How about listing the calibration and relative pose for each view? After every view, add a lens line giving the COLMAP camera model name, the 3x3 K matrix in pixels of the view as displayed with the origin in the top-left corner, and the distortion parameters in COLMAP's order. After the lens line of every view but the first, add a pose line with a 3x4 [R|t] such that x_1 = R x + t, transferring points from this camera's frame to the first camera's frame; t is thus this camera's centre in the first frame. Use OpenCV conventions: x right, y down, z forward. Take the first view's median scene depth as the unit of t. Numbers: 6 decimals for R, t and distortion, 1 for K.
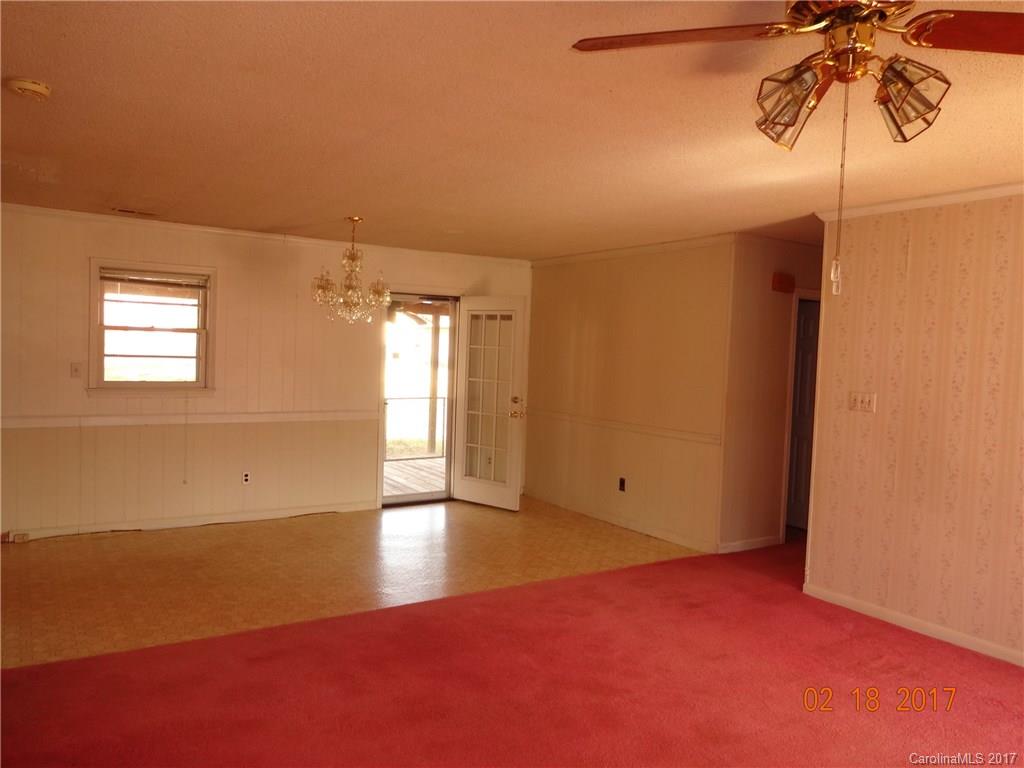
lens RADIAL K [[761.1, 0, 515.1], [0, 761.1, 377.4], [0, 0, 1]] dist [0.006853, -0.002912]
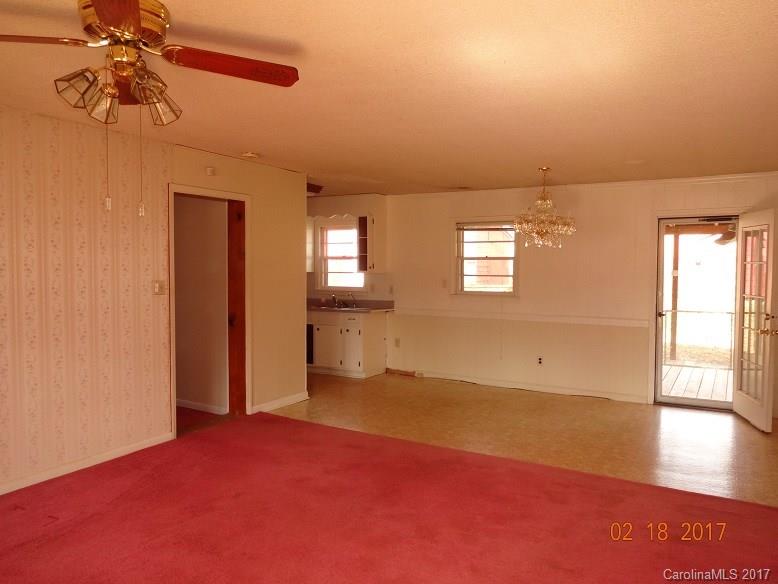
lens RADIAL K [[578.2, 0, 391.4], [0, 578.2, 287.0], [0, 0, 1]] dist [0.006853, -0.002912]
pose [[0.454240, 0.003750, -0.890872, 0.507412], [-0.022937, 0.999709, -0.007487, 0.009753], [0.890584, 0.023835, 0.454194, 0.279971]]
